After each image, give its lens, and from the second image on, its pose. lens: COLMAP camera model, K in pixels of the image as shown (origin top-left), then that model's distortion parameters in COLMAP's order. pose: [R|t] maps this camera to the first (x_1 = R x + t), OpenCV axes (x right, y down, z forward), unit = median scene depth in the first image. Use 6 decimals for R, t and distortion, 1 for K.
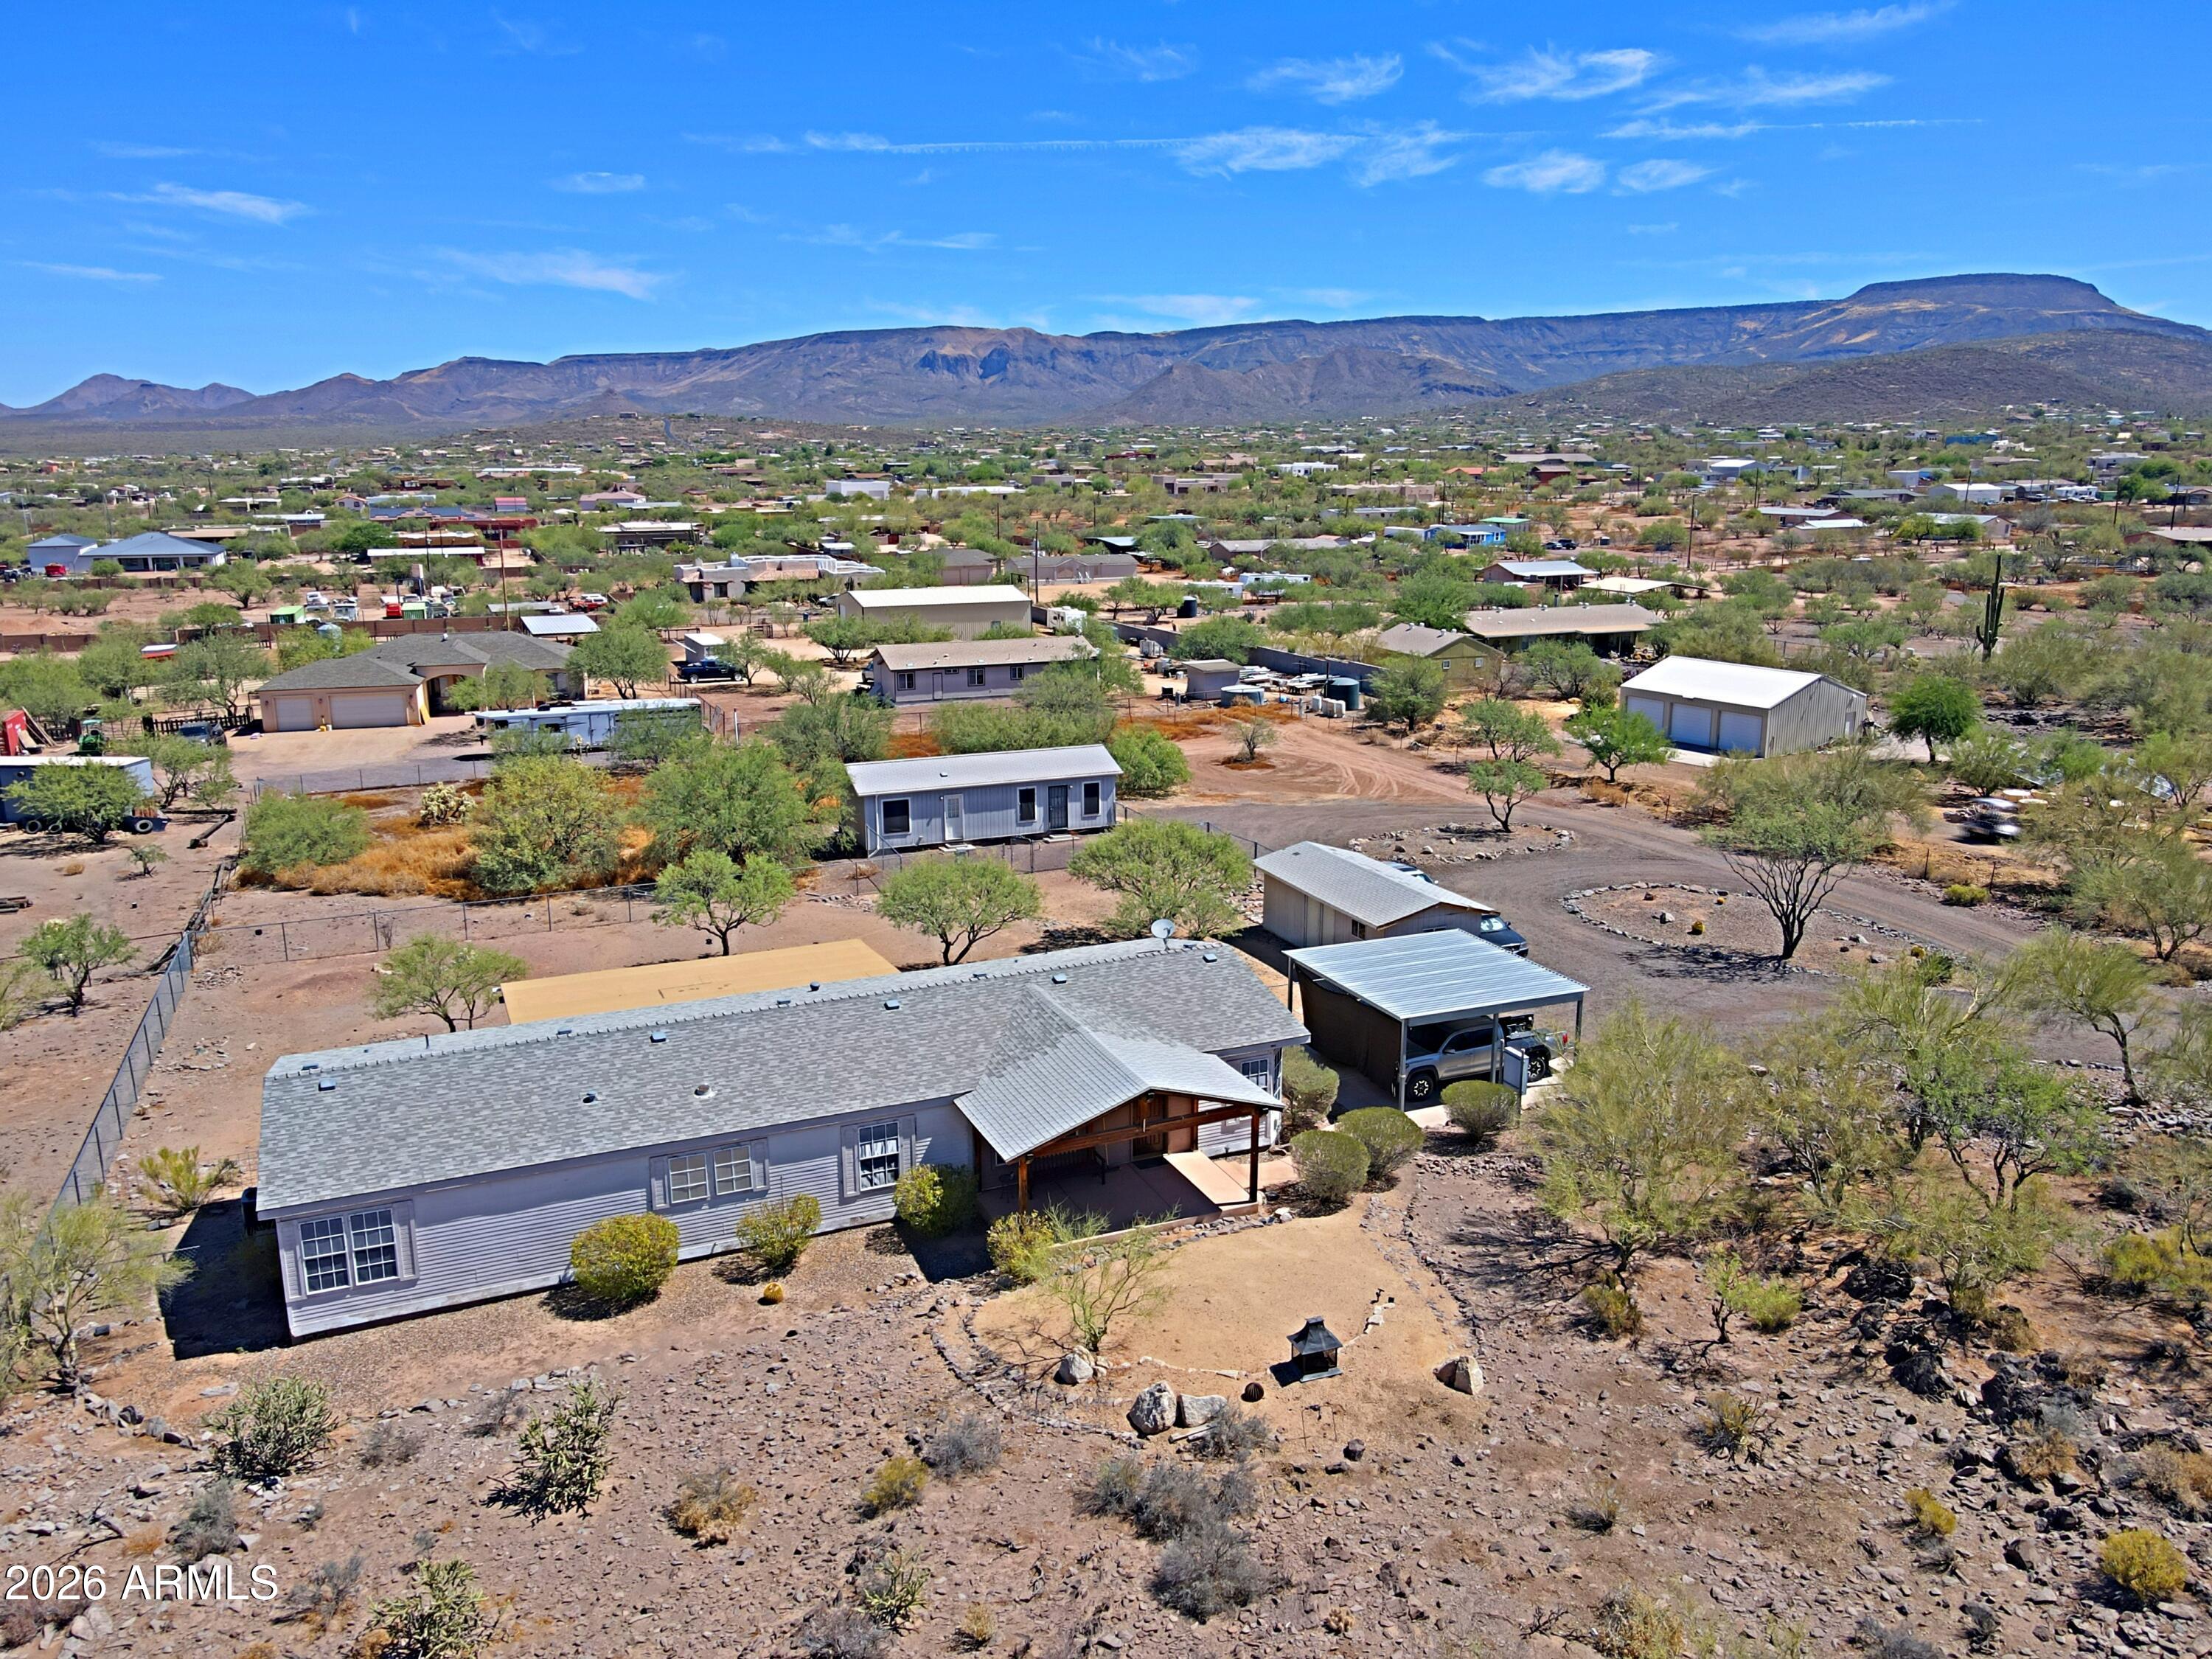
lens RADIAL K [[1621.1, 0, 1116.6], [0, 1621.1, 837.1], [0, 0, 1]] dist [0.009787, 0.016628]
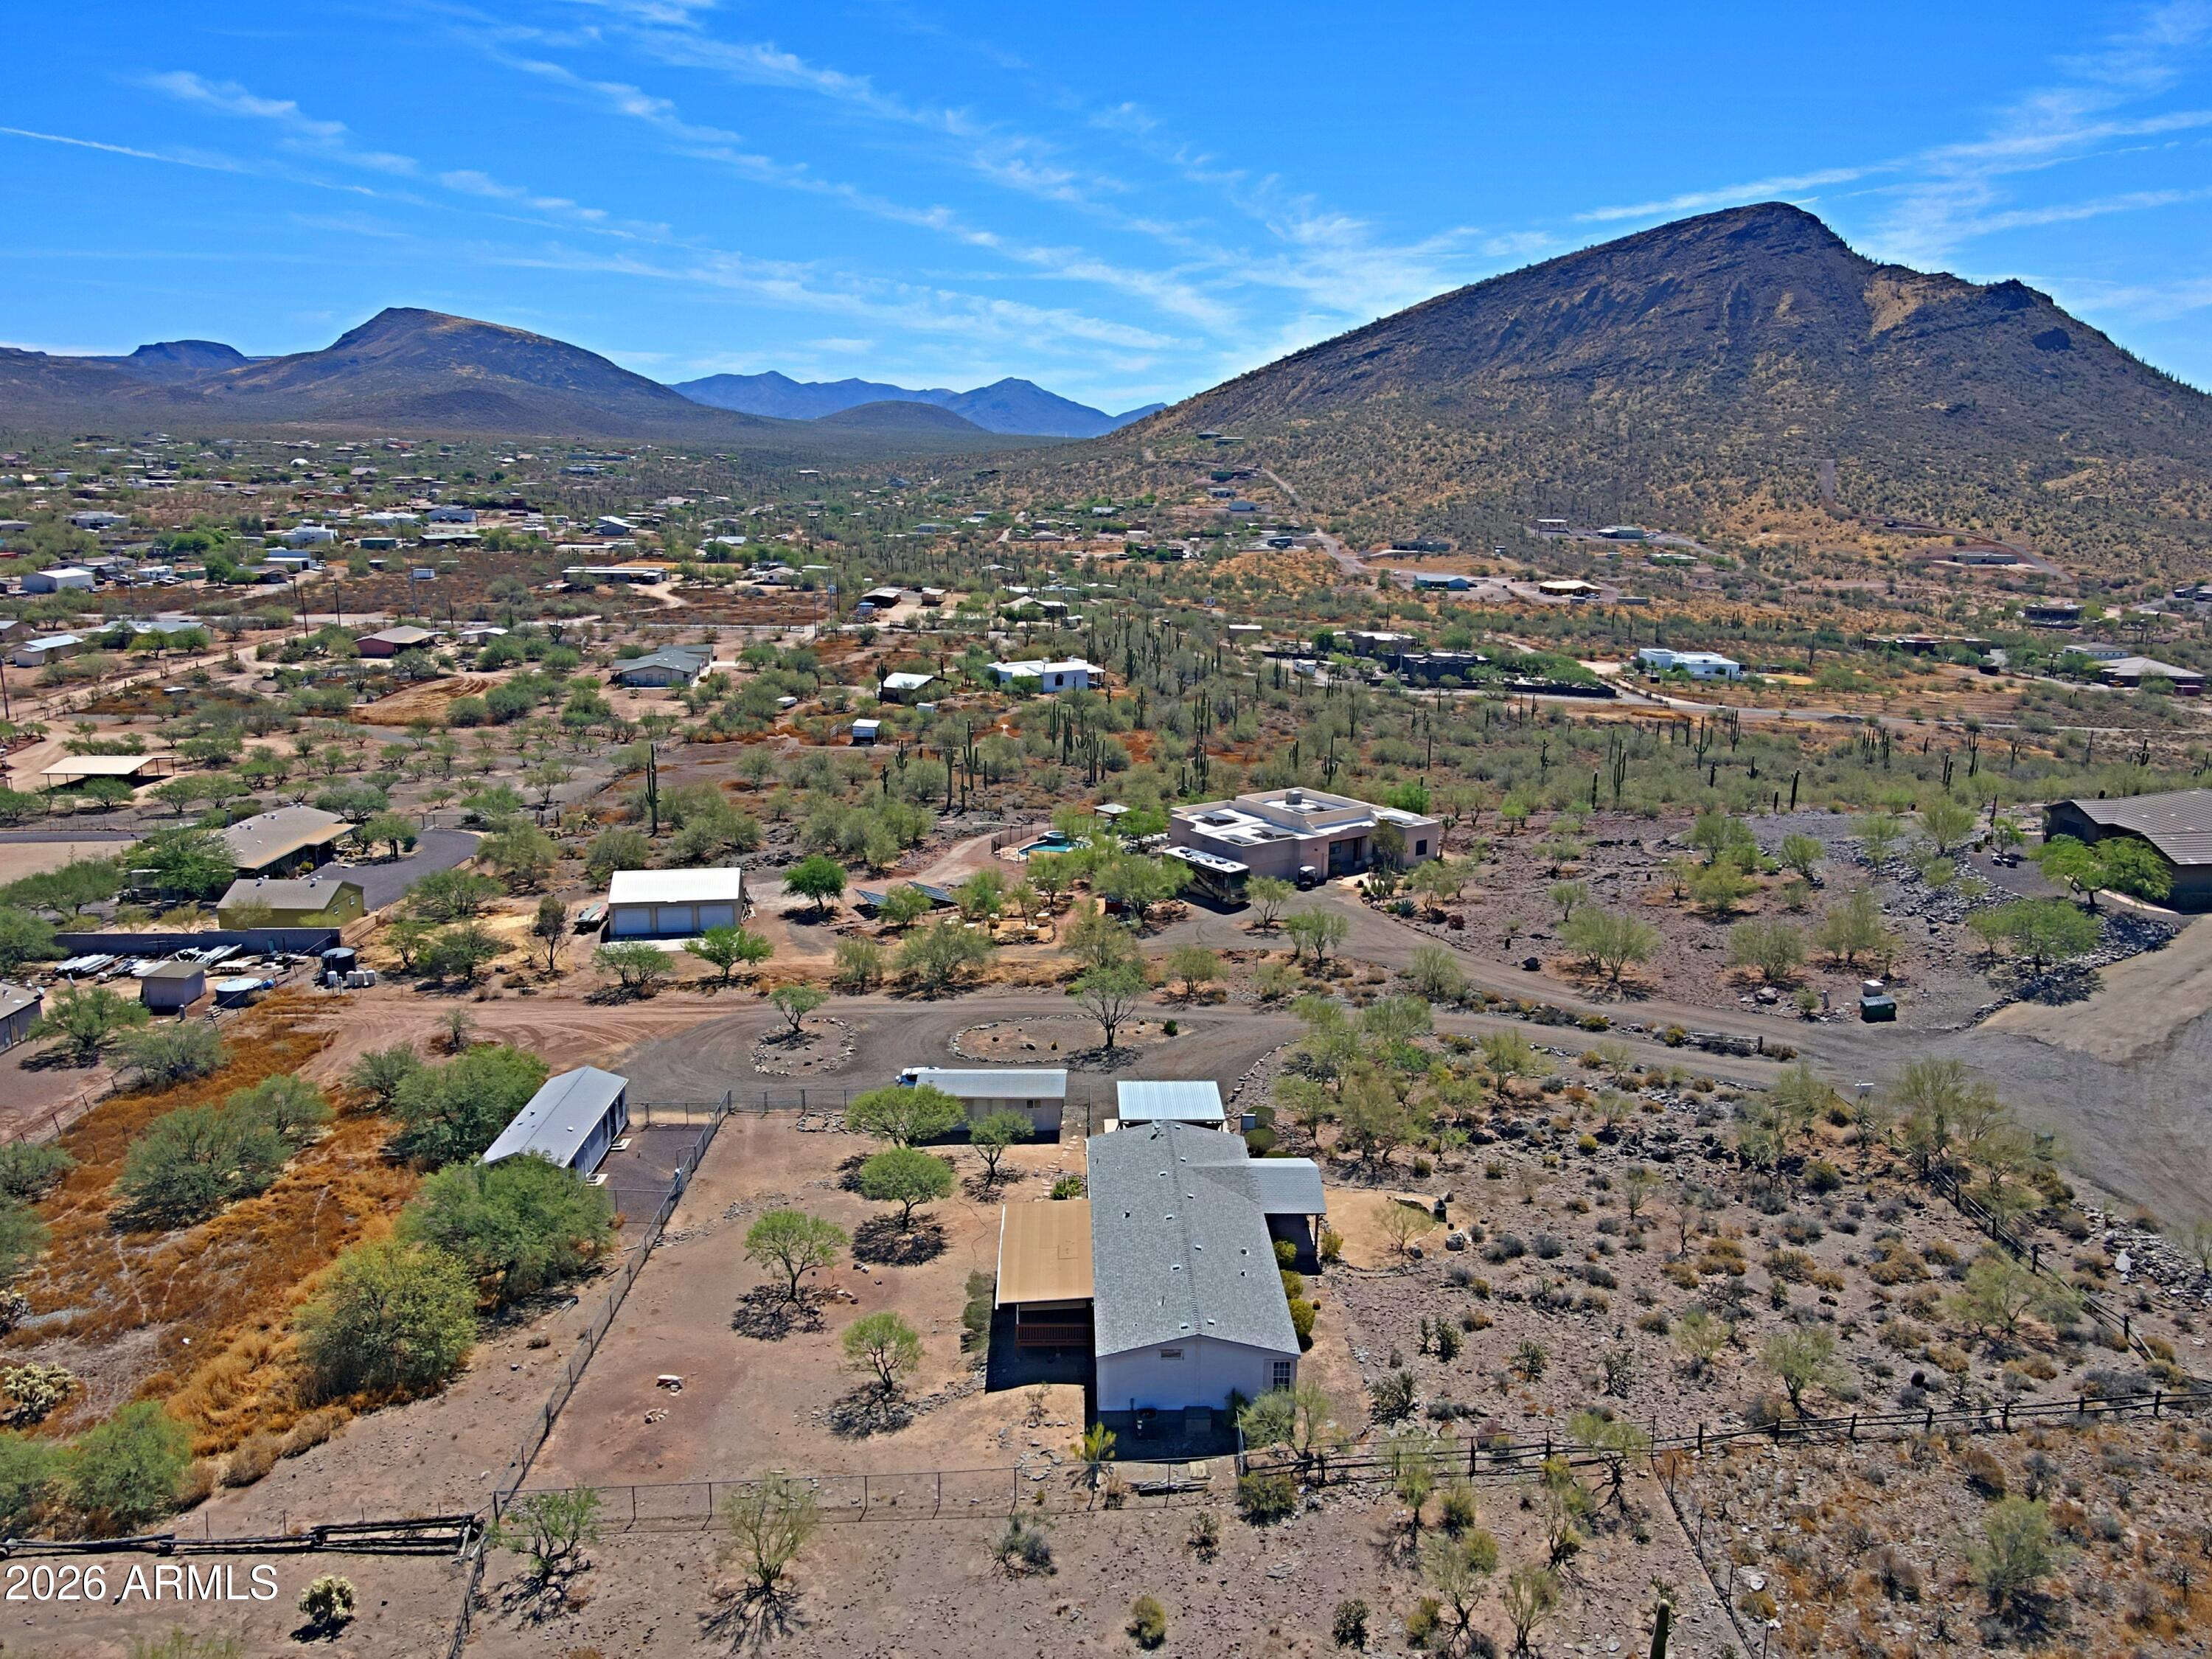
lens RADIAL K [[1621.1, 0, 1121.6], [0, 1621.1, 819.7], [0, 0, 1]] dist [0.009787, 0.016628]
pose [[0.374711, -0.197328, 0.905899, -0.636433], [0.204926, 0.970549, 0.126646, -0.210354], [-0.904211, 0.138186, 0.404113, 0.051250]]
